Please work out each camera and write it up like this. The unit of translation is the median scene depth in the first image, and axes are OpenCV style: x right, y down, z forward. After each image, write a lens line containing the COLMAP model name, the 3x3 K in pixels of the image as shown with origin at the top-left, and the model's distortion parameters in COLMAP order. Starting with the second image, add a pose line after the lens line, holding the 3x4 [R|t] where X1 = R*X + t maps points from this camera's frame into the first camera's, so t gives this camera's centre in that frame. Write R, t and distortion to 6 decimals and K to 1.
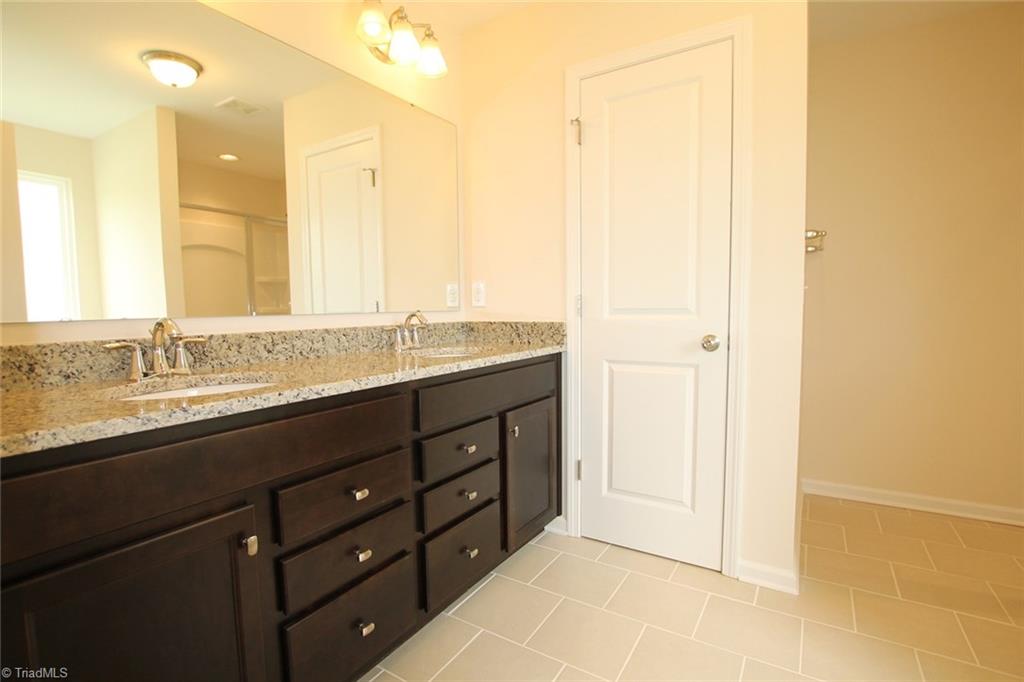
lens RADIAL K [[485.3, 0, 507.4], [0, 485.3, 349.5], [0, 0, 1]] dist [-0.031221, 0.000820]
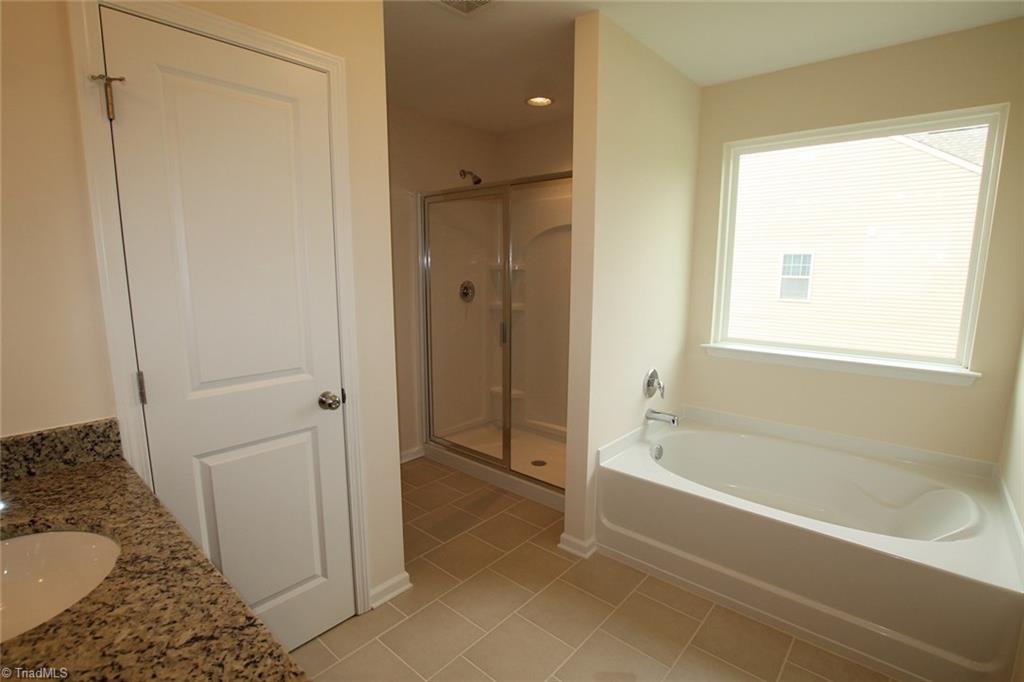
lens RADIAL K [[485.3, 0, 507.4], [0, 485.3, 349.5], [0, 0, 1]] dist [-0.031221, 0.000820]
pose [[0.154199, -0.153550, 0.976035, -0.377755], [0.079426, 0.986580, 0.142661, -0.193045], [-0.984842, 0.055524, 0.164326, 0.444457]]
